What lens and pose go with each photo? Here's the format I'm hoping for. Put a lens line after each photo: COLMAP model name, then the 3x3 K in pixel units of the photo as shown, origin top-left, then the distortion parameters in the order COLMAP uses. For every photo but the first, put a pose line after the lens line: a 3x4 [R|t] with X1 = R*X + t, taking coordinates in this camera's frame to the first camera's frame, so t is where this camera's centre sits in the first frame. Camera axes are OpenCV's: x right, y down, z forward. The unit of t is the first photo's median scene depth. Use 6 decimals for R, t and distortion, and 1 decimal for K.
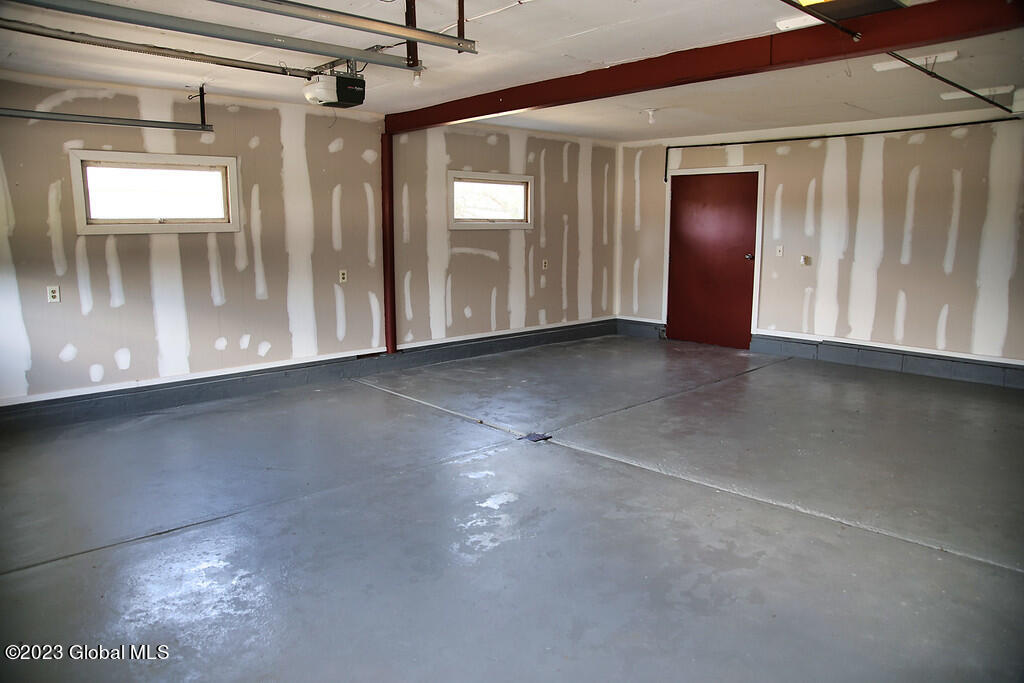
lens RADIAL K [[704.2, 0, 512.0], [0, 704.2, 341.5], [0, 0, 1]] dist [-0.129092, 0.097346]
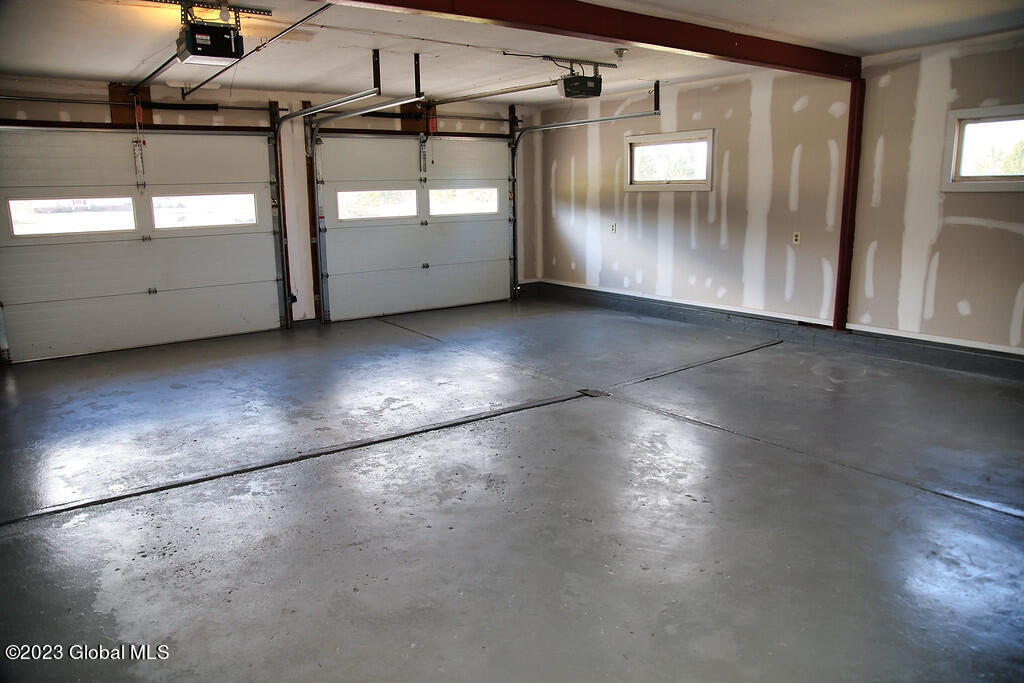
lens RADIAL K [[704.2, 0, 512.0], [0, 704.2, 341.5], [0, 0, 1]] dist [-0.129092, 0.097346]
pose [[-0.104396, 0.215202, -0.970974, 0.777310], [-0.140765, 0.963282, 0.228632, -0.118972], [0.984524, 0.160547, -0.070270, 0.699002]]
